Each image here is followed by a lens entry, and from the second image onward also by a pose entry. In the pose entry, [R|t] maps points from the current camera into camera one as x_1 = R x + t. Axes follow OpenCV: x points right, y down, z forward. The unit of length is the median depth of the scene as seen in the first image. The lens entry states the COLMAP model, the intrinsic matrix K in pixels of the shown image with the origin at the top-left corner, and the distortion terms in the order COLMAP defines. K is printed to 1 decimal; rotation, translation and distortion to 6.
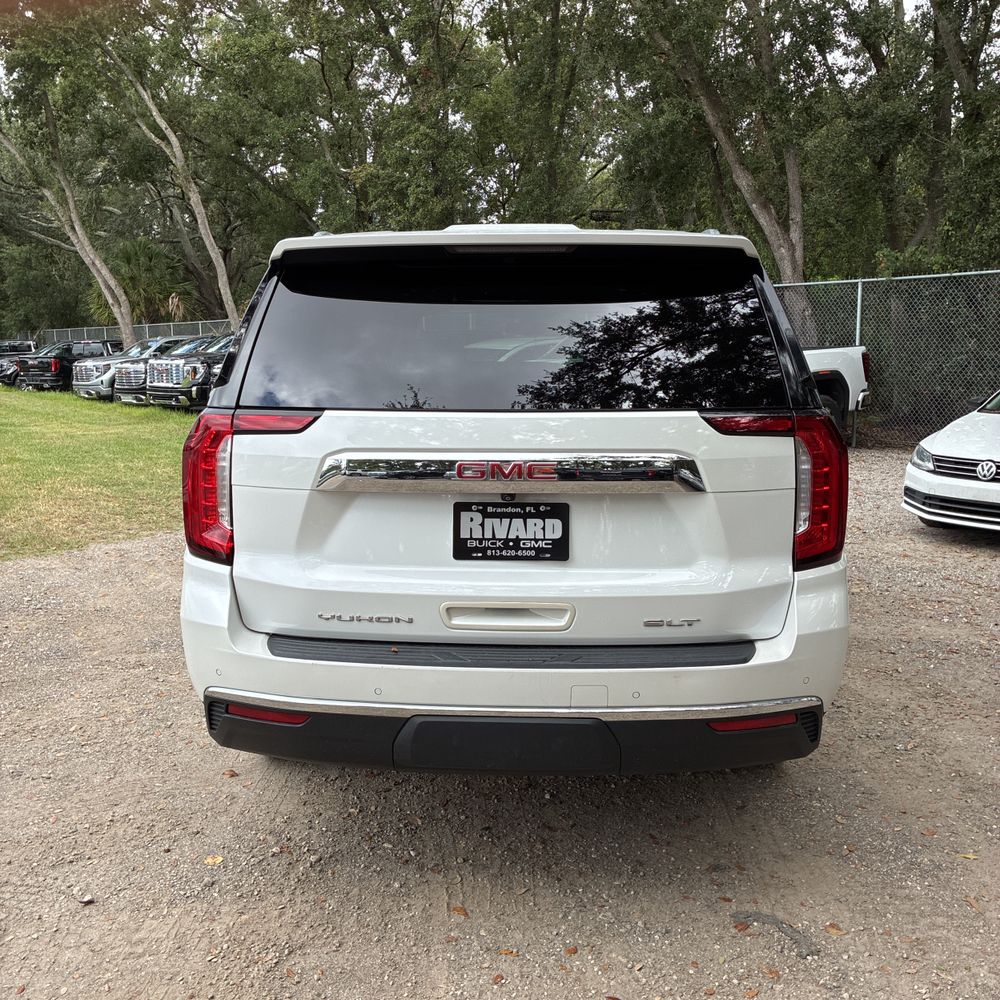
lens RADIAL K [[1031.2, 0, 500.0], [0, 1031.2, 500.0], [0, 0, 1]] dist [0.058555, -0.083054]
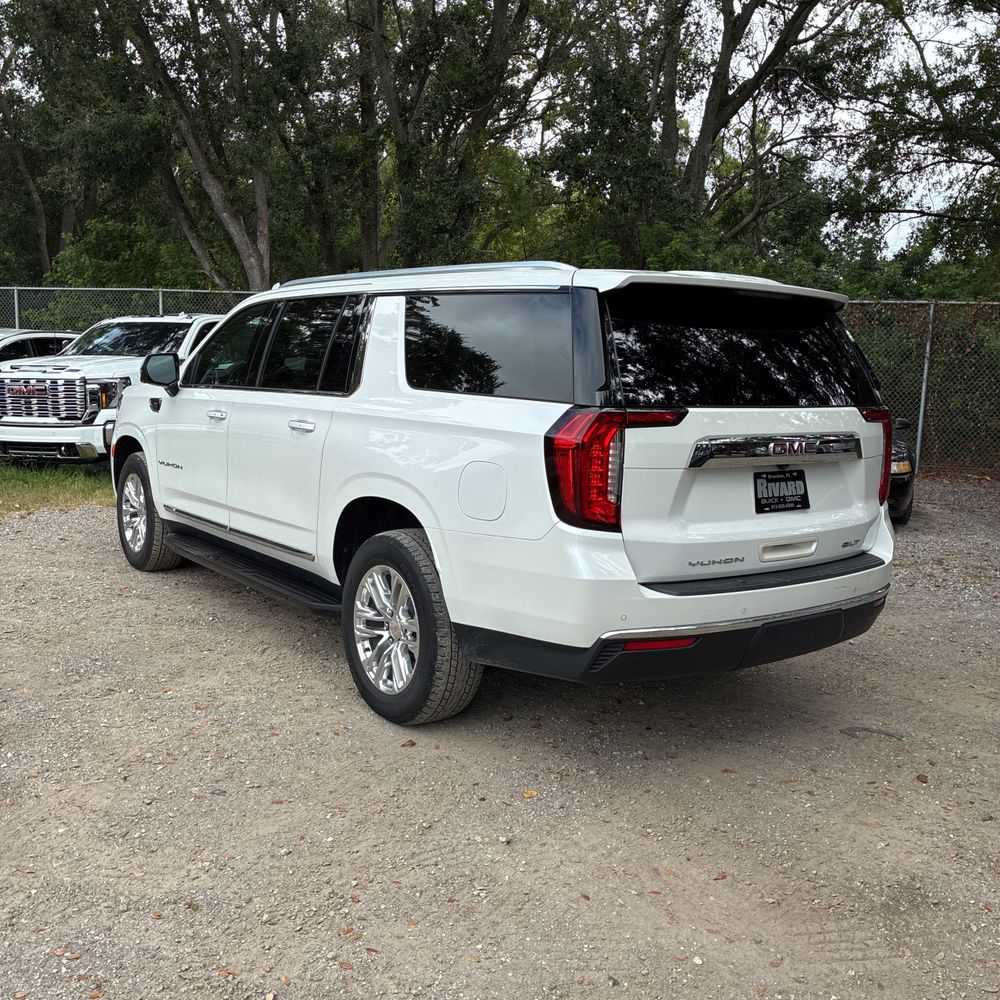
lens RADIAL K [[1016.1, 0, 529.2], [0, 1016.1, 500.8], [0, 0, 1]] dist [0.018183, 0.002847]
pose [[0.765289, -0.062360, 0.640659, -0.657482], [0.061106, 0.997839, 0.024133, -0.006641], [-0.640779, 0.020679, 0.767447, 0.075769]]
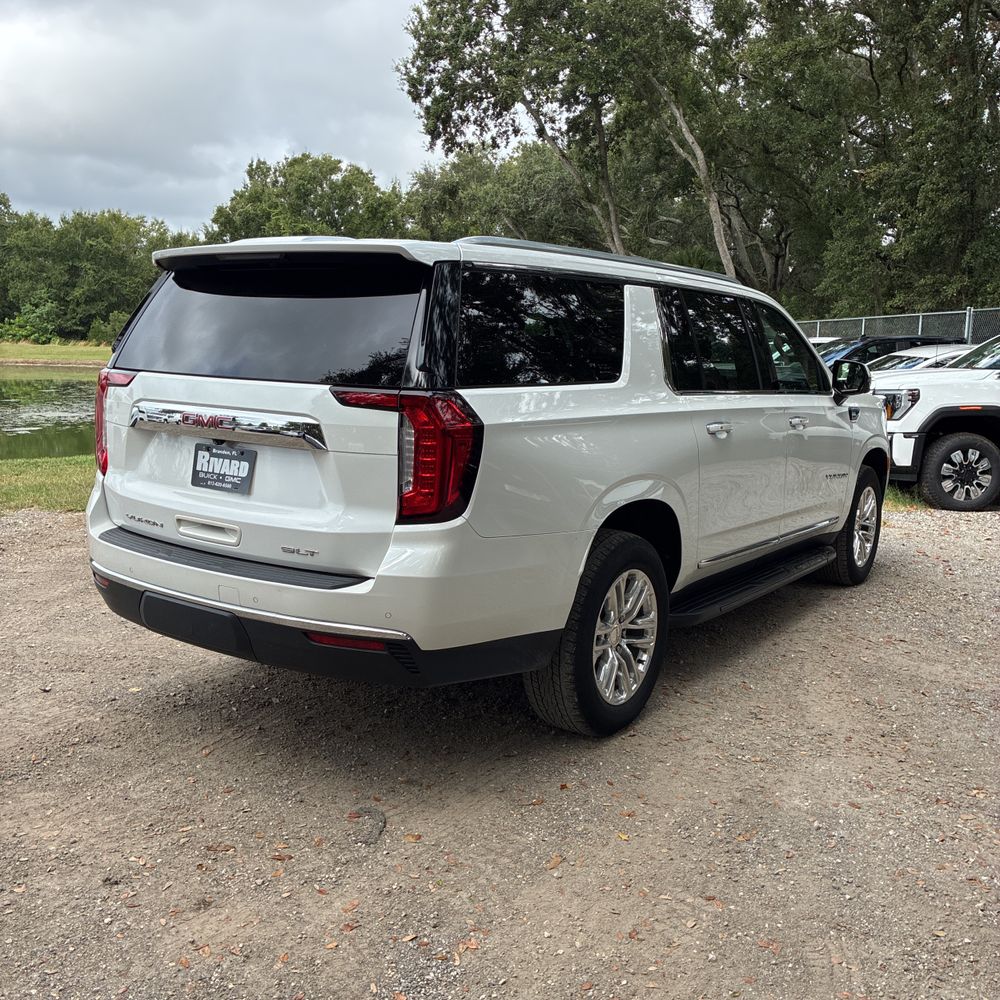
lens RADIAL K [[1037.5, 0, 480.4], [0, 1037.5, 499.6], [0, 0, 1]] dist [0.052429, -0.105194]
pose [[0.839265, 0.108836, -0.532719, 0.568124], [-0.112619, 0.993311, 0.025512, -0.000791], [0.531932, 0.038583, 0.845908, 0.023716]]
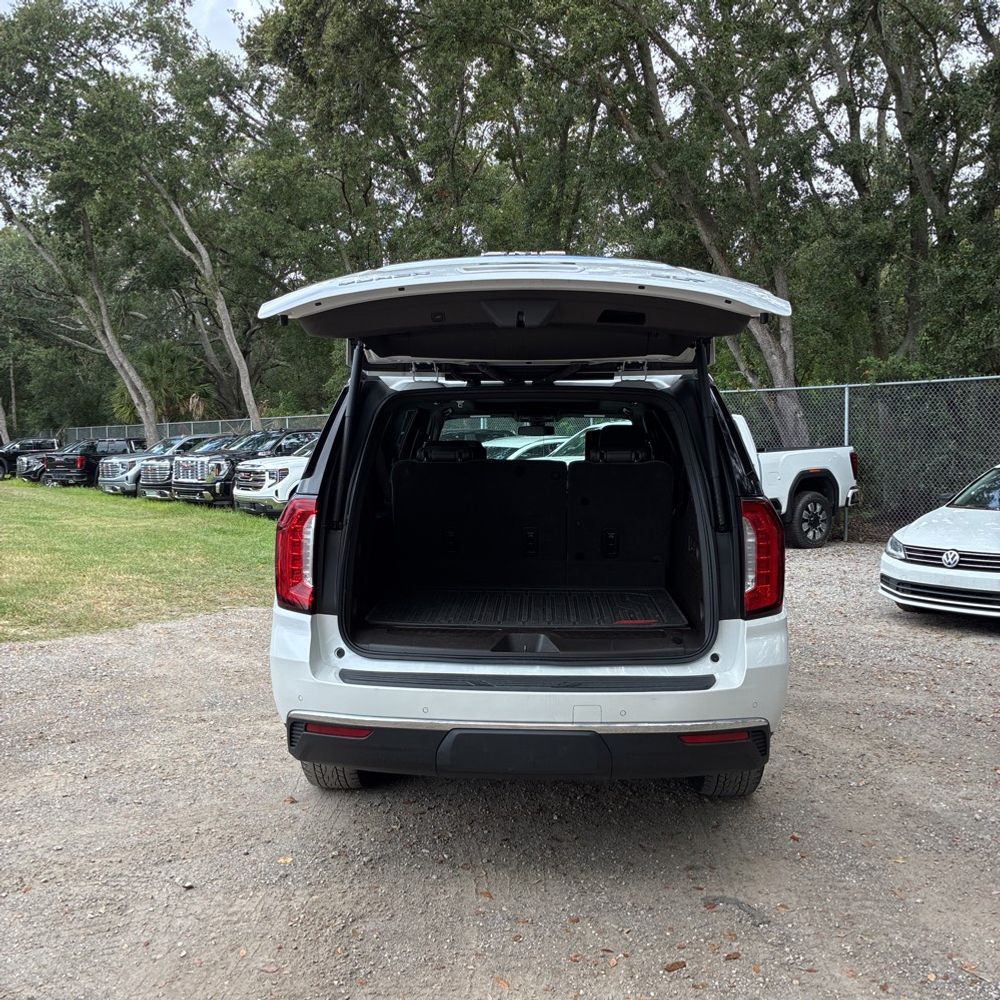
lens RADIAL K [[1031.2, 0, 500.0], [0, 1031.2, 500.0], [0, 0, 1]] dist [0.058555, -0.083054]
pose [[0.999968, 0.003233, -0.007318, -0.008361], [-0.003903, 0.995616, -0.093449, 0.023281], [0.006984, 0.093475, 0.995597, -0.178013]]
